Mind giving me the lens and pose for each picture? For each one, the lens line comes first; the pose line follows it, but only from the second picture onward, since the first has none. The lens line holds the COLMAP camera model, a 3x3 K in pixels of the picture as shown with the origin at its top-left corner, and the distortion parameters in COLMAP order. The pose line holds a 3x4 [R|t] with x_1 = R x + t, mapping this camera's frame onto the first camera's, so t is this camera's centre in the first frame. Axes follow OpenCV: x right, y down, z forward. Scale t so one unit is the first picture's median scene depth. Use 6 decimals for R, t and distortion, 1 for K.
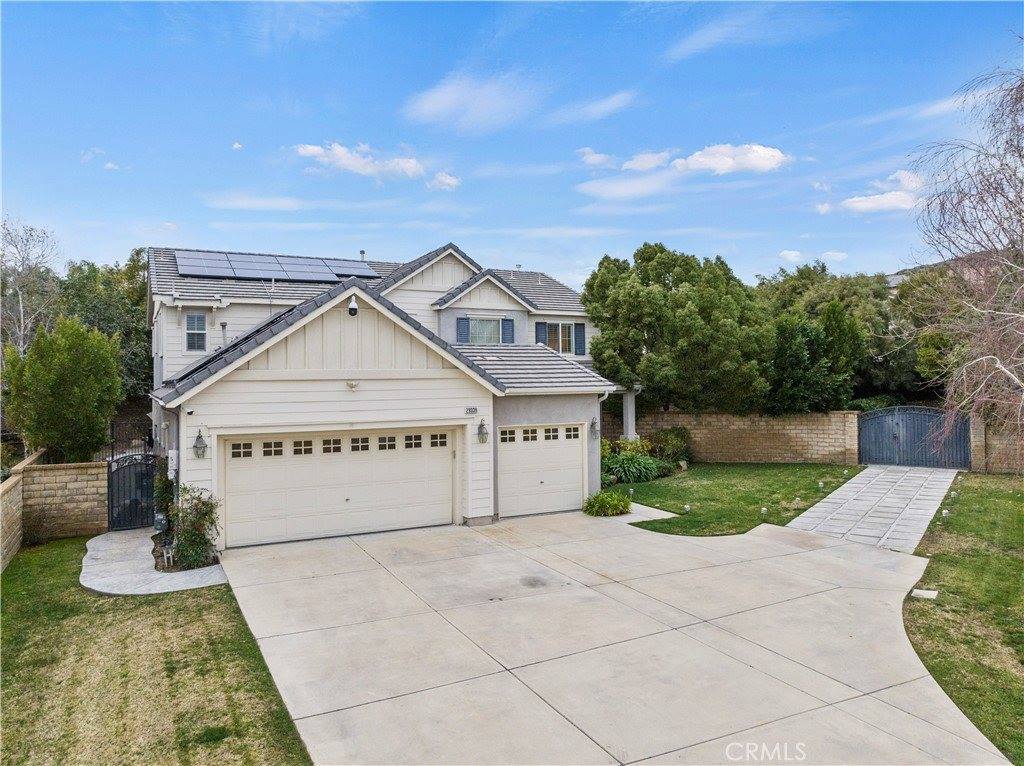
lens RADIAL K [[721.8, 0, 512.0], [0, 721.8, 383.0], [0, 0, 1]] dist [-0.030758, -0.004398]
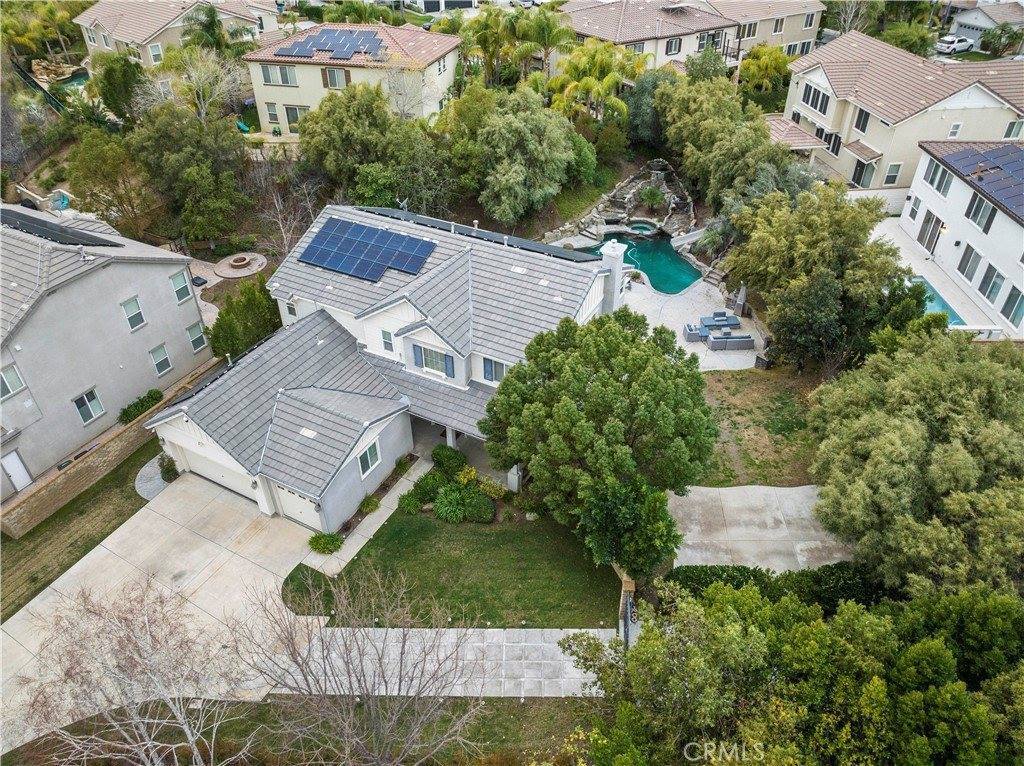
lens RADIAL K [[721.8, 0, 512.0], [0, 721.8, 383.0], [0, 0, 1]] dist [-0.030758, -0.004398]
pose [[0.559165, 0.506786, -0.656127, 1.462911], [-0.002147, 0.792297, 0.610132, -1.318271], [0.829054, -0.339756, 0.444112, 0.808994]]
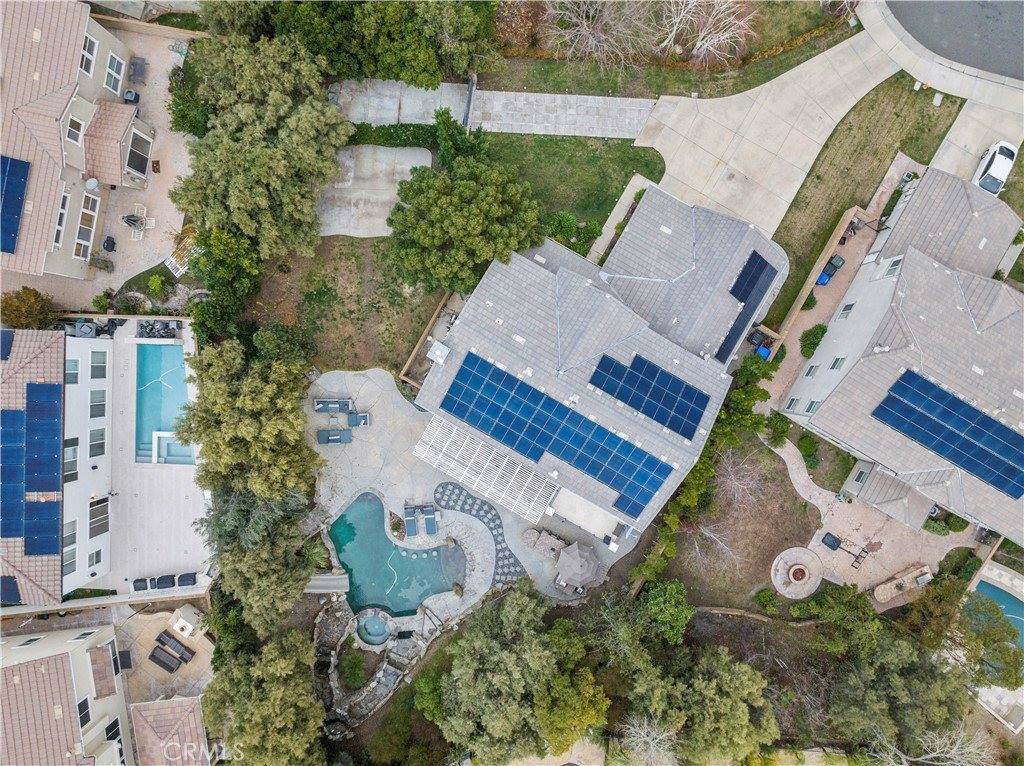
lens RADIAL K [[721.8, 0, 512.0], [0, 721.8, 383.0], [0, 0, 1]] dist [-0.030758, -0.004398]
pose [[-0.537686, -0.843088, -0.009862, -0.186019], [0.010368, -0.018307, 0.999779, -2.875849], [-0.843082, 0.537465, 0.018585, 1.944184]]
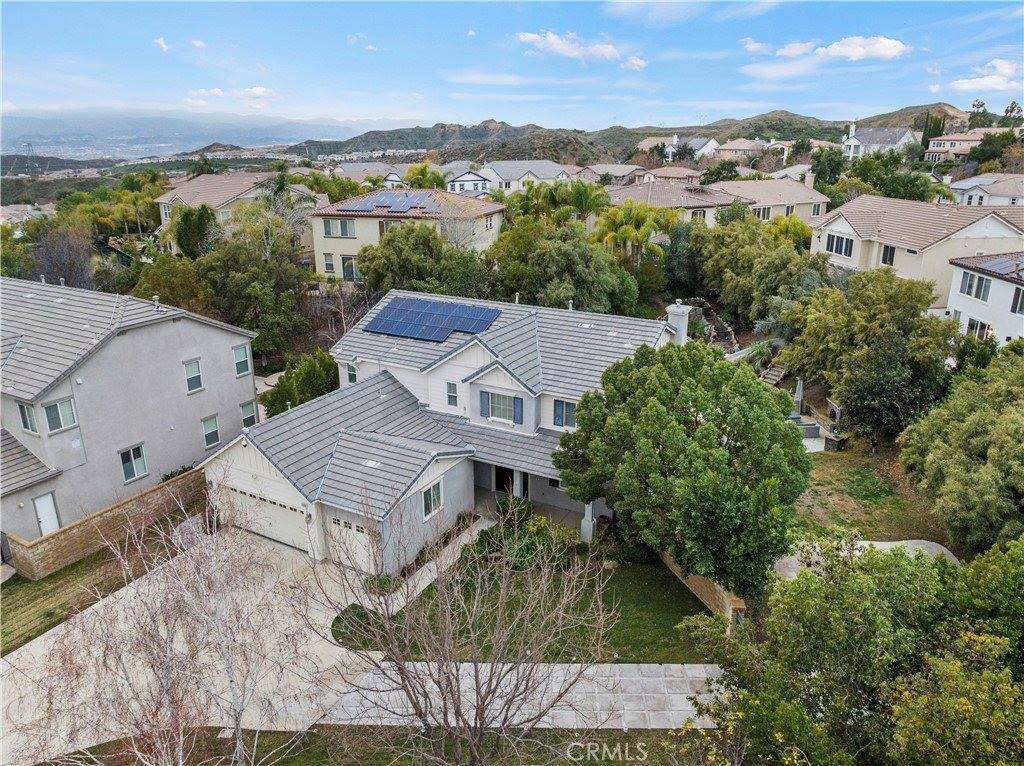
lens RADIAL K [[721.8, 0, 512.0], [0, 721.8, 383.0], [0, 0, 1]] dist [-0.030758, -0.004398]
pose [[0.544857, 0.276665, -0.791573, 1.530894], [-0.004890, 0.945034, 0.326936, -0.822570], [0.838515, -0.174262, 0.516261, 0.564969]]
